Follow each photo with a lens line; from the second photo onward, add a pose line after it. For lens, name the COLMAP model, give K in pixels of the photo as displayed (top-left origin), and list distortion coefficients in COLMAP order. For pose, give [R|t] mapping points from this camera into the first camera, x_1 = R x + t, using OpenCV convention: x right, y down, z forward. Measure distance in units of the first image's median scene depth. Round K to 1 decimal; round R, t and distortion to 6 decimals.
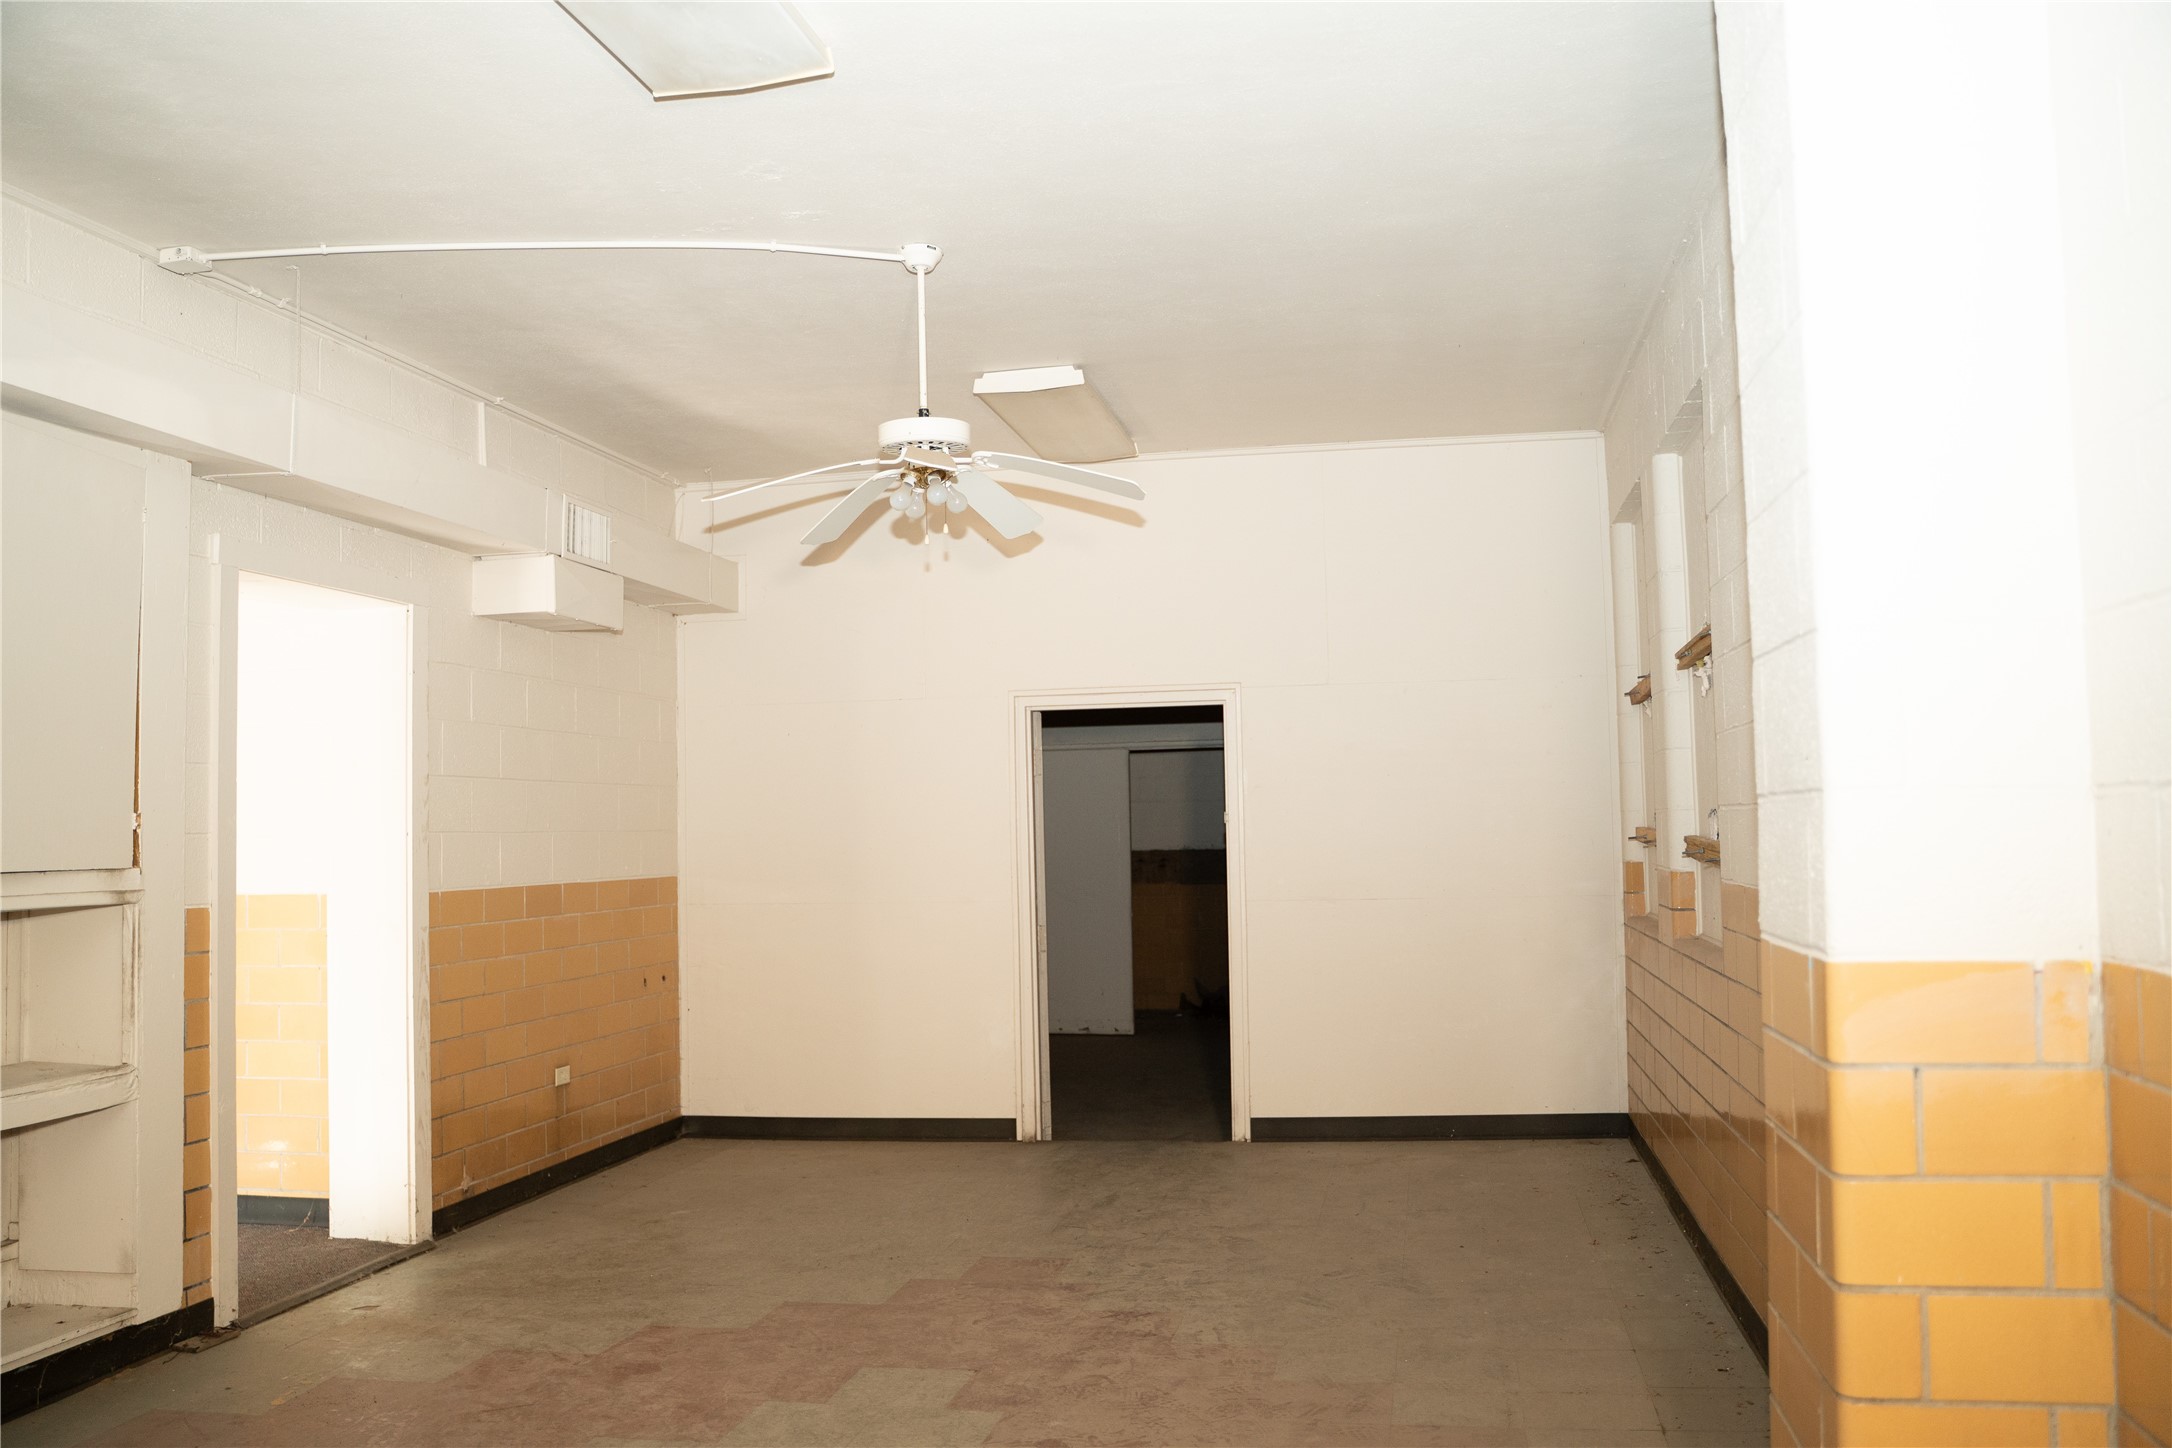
lens RADIAL K [[1747.5, 0, 1091.1], [0, 1747.5, 733.7], [0, 0, 1]] dist [-0.119329, 0.092826]
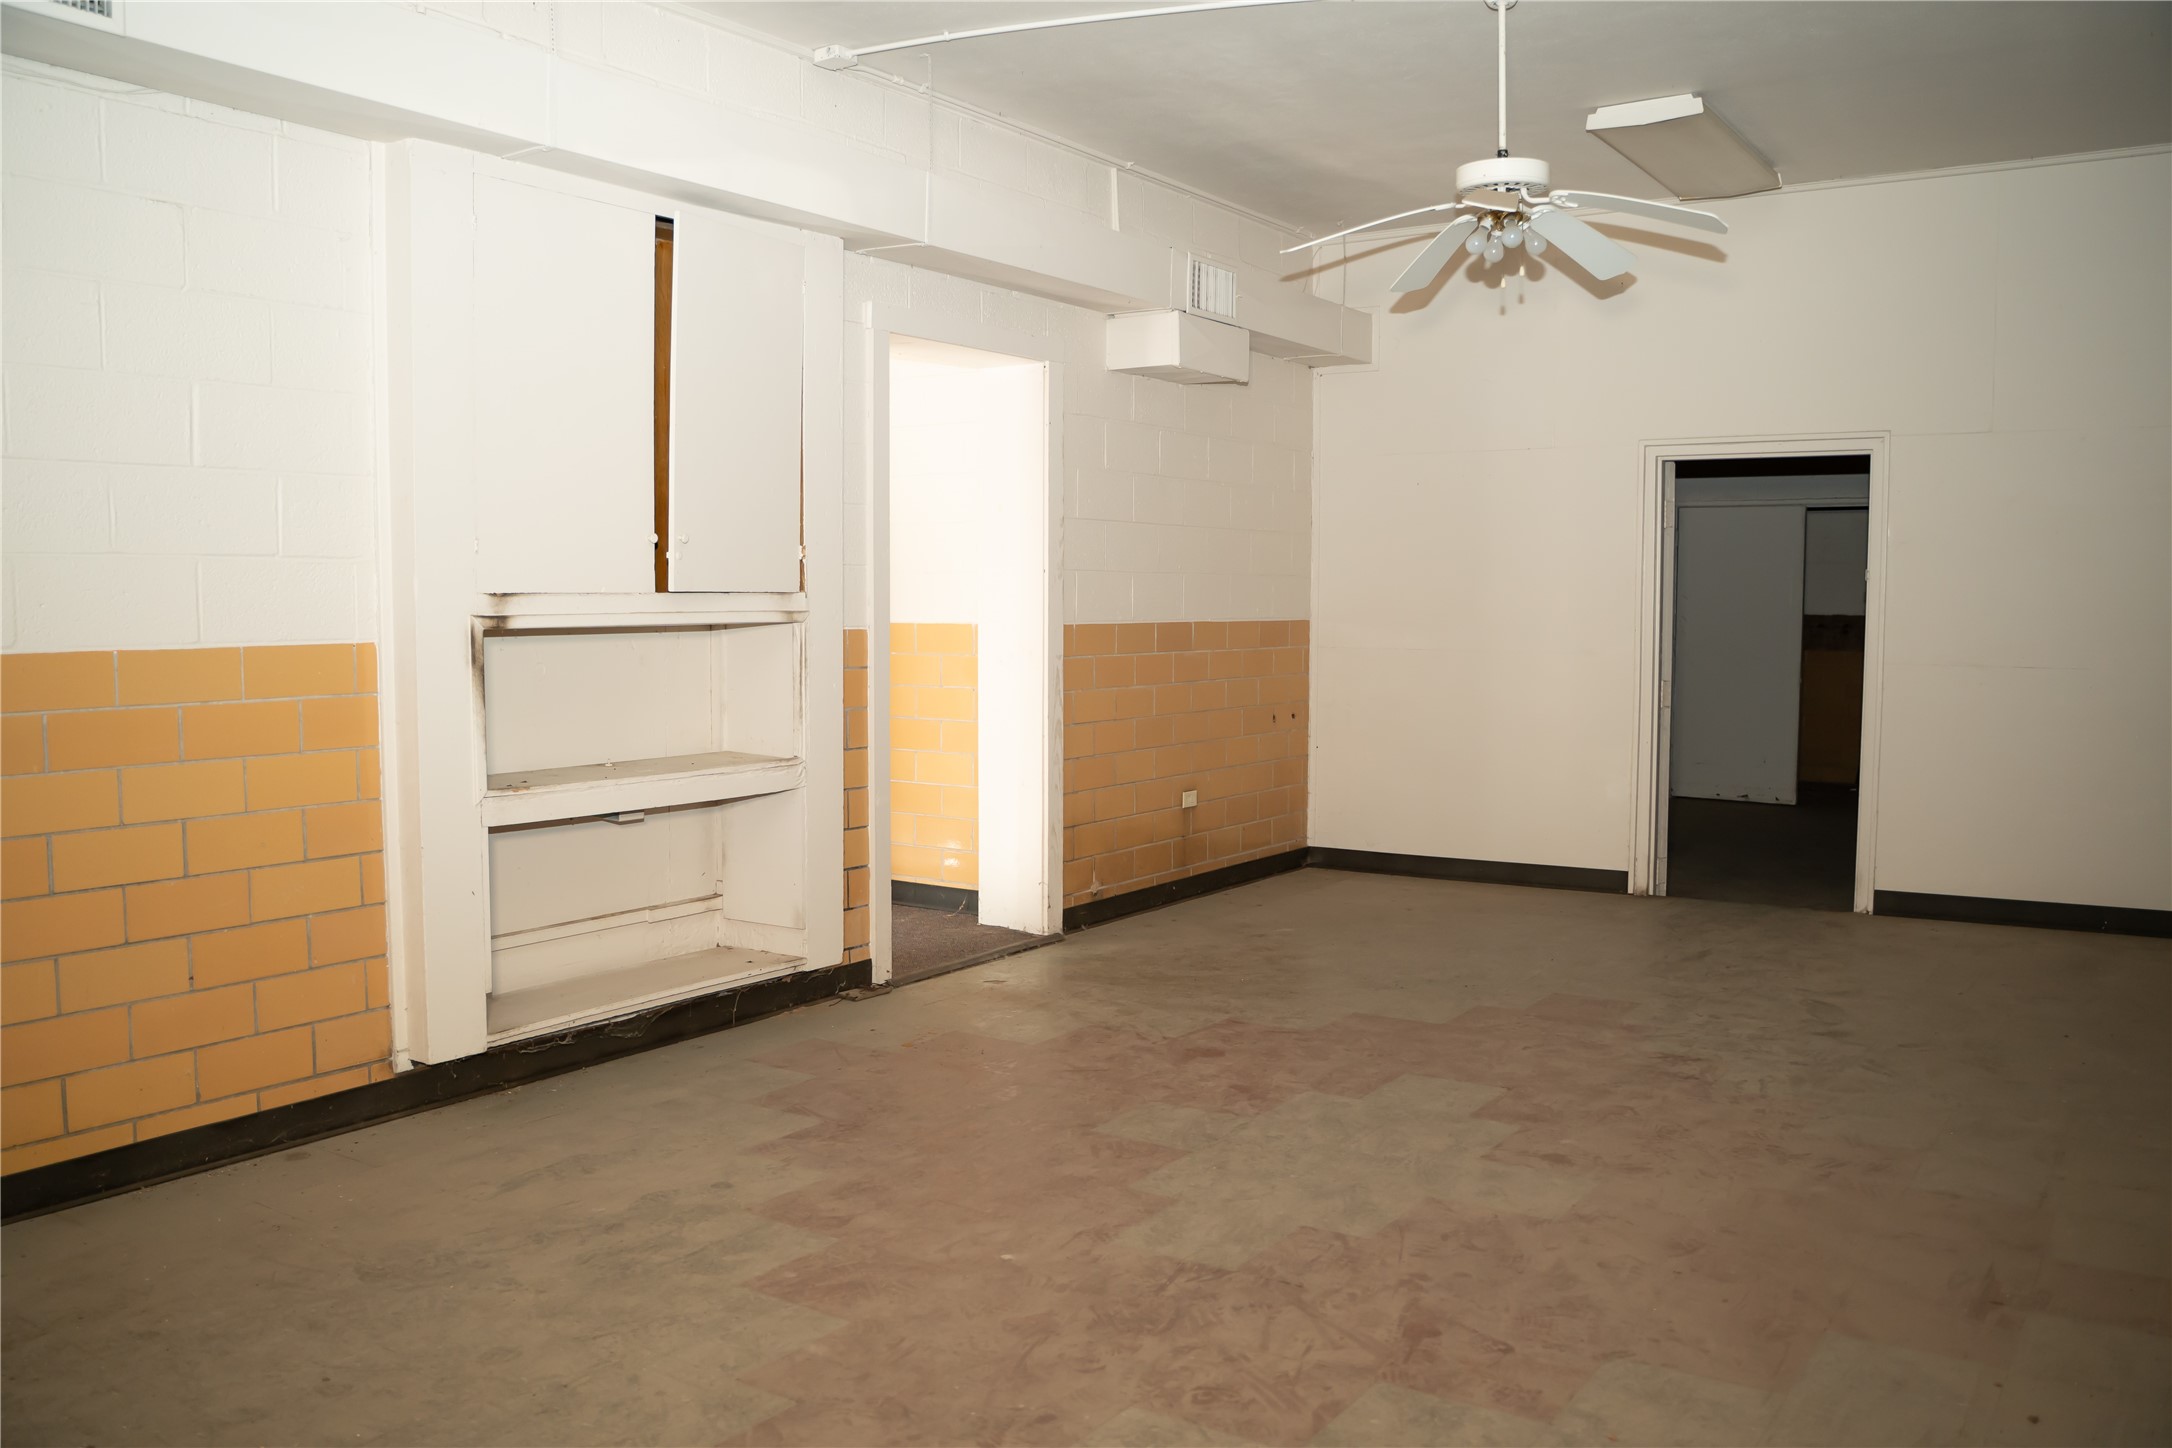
lens RADIAL K [[1747.5, 0, 1091.1], [0, 1747.5, 733.7], [0, 0, 1]] dist [-0.119329, 0.092826]
pose [[0.919806, 0.053742, -0.388674, 0.084656], [0.000061, 0.990556, 0.137109, 0.009478], [0.392372, -0.126138, 0.911116, -0.029695]]
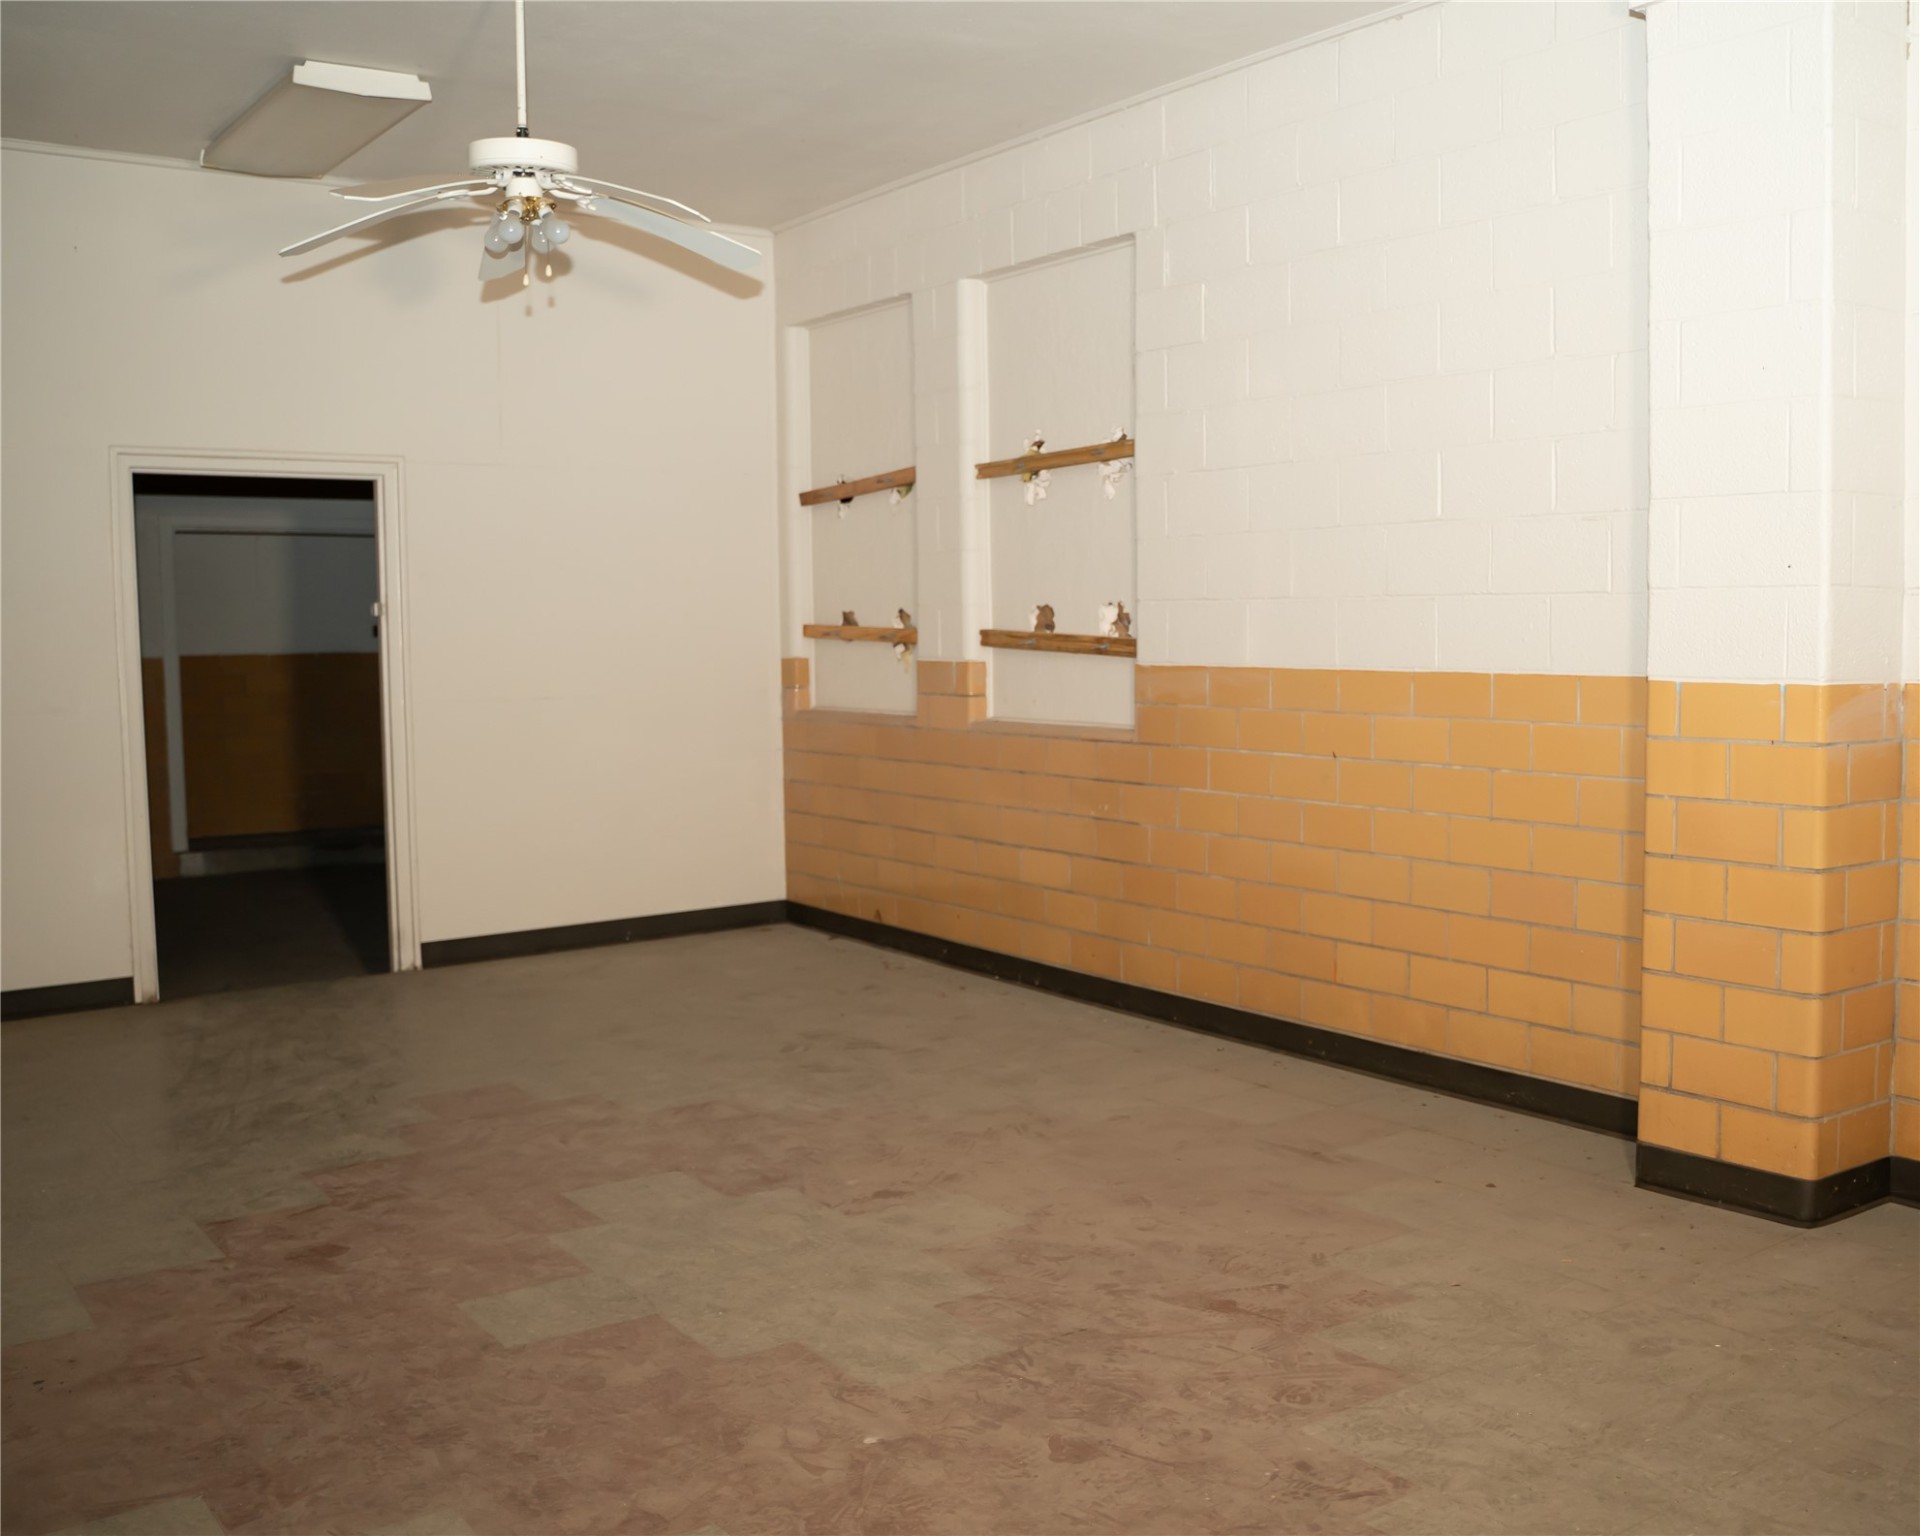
lens RADIAL K [[1949.5, 0, 1193.4], [0, 1949.5, 768.7], [0, 0, 1]] dist [-0.128461, 0.107825]
pose [[0.647562, -0.043465, 0.760772, -0.602829], [-0.045510, 0.994384, 0.095550, 0.026359], [-0.760652, -0.096497, 0.641947, 0.095636]]
